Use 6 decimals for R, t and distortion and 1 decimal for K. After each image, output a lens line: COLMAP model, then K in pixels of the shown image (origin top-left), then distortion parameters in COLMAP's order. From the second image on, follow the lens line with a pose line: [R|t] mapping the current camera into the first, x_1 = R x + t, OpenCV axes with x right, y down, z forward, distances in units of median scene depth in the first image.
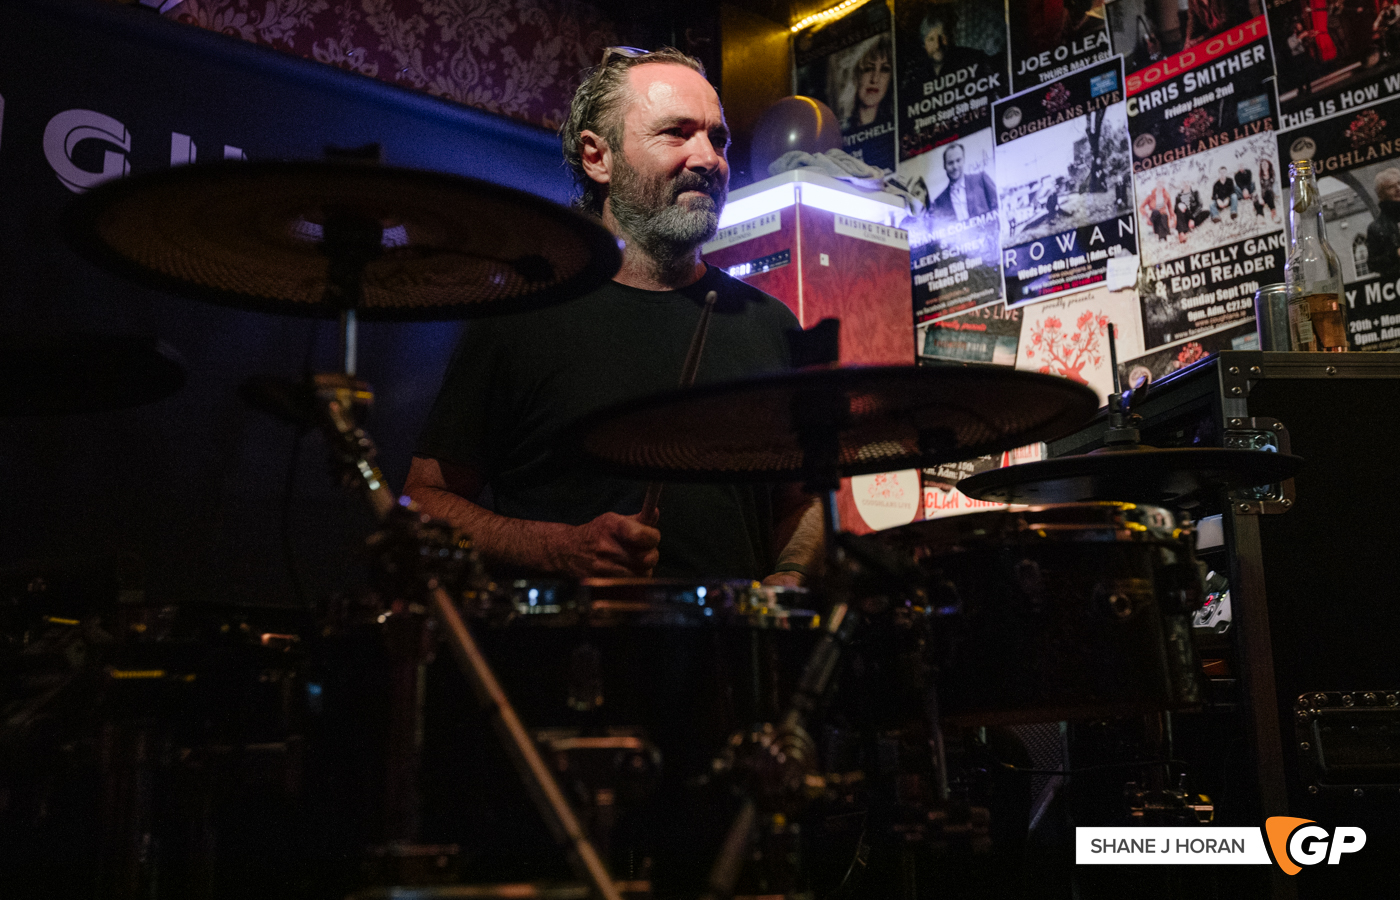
lens RADIAL K [[1543.3, 0, 696.2], [0, 1543.3, 387.0], [0, 0, 1]] dist [-0.009423, 0.167683]
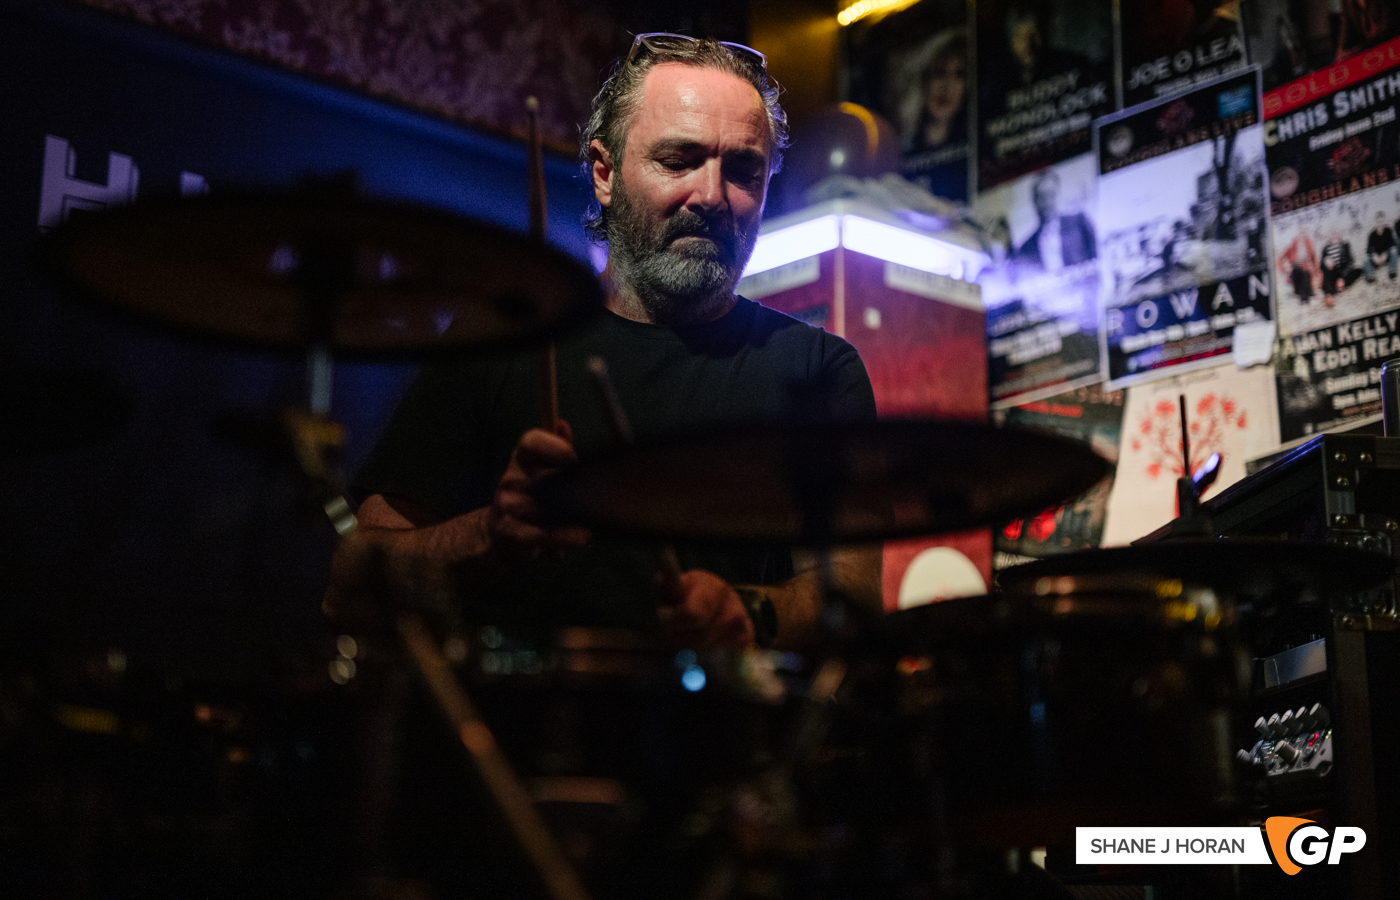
lens RADIAL K [[2255.9, 0, 696.5], [0, 2255.9, 399.5], [0, 0, 1]] dist [0.020182, 0.038765]
pose [[0.999613, 0.026400, -0.008793, 0.005846], [-0.026789, 0.998513, -0.047487, 0.014588], [0.007527, 0.047705, 0.998833, -0.131323]]
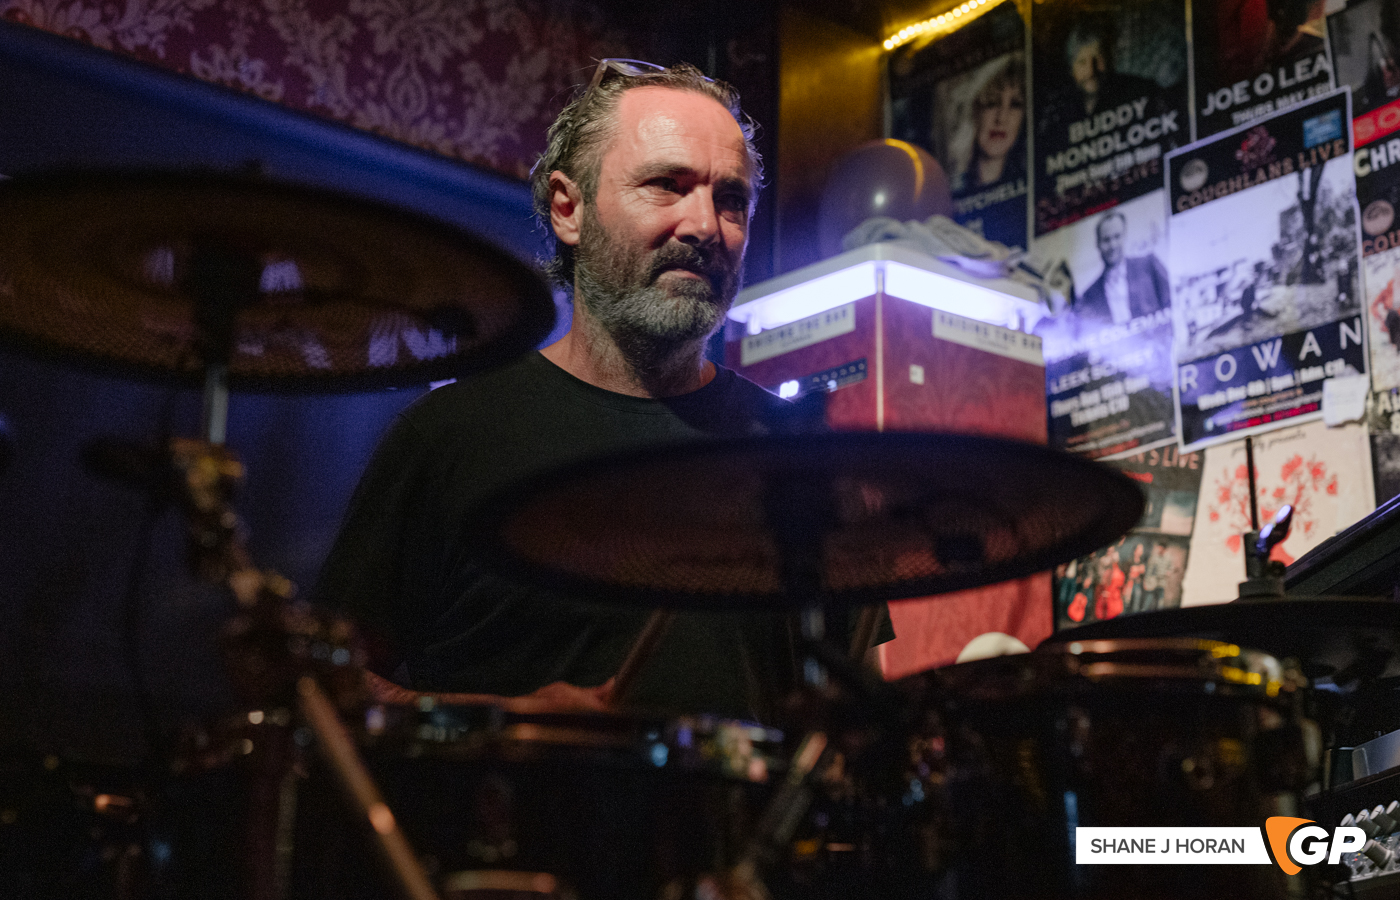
lens RADIAL K [[2430.9, 0, 717.5], [0, 2430.9, 466.5], [0, 0, 1]] dist [-0.003256, 0.082405]
pose [[0.999452, 0.021006, -0.025583, 0.022968], [-0.022444, 0.998105, -0.057288, 0.023224], [0.024331, 0.057830, 0.998030, -0.085956]]
